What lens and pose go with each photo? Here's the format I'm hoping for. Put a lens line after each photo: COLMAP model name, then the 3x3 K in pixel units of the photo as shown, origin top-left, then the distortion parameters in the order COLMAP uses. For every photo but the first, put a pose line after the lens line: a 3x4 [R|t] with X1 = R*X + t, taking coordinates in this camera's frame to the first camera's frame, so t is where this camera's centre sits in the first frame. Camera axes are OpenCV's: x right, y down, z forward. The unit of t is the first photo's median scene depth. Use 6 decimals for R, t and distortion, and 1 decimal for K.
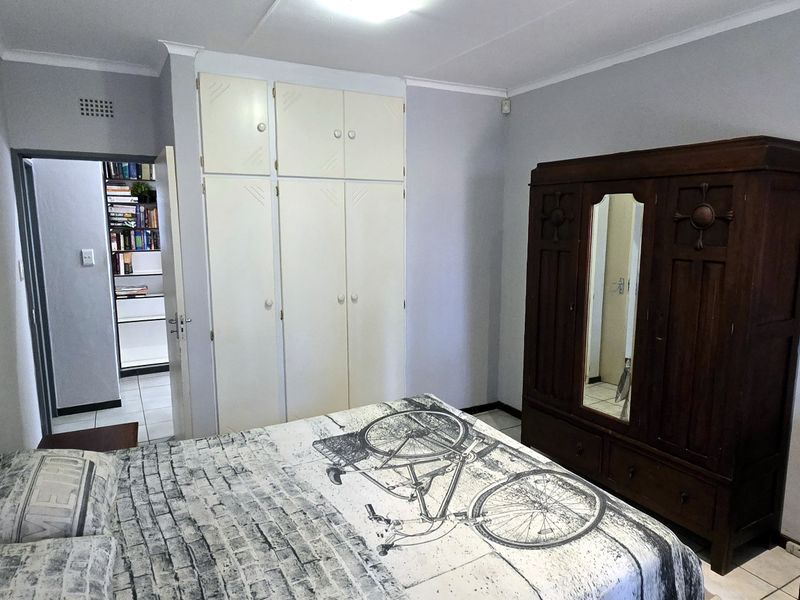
lens RADIAL K [[537.2, 0, 405.5], [0, 537.2, 298.1], [0, 0, 1]] dist [-0.000232, -0.007177]
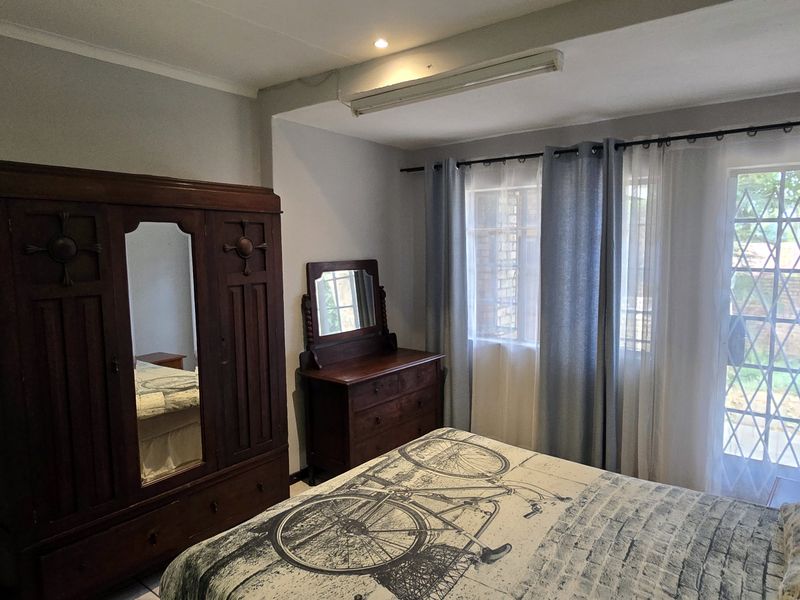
lens RADIAL K [[537.2, 0, 404.8], [0, 537.2, 302.2], [0, 0, 1]] dist [-0.000232, -0.007177]
pose [[-0.409463, -0.095248, 0.907341, -0.780530], [0.139143, 0.976381, 0.165287, -0.208750], [-0.901654, 0.193929, -0.386539, 1.345967]]
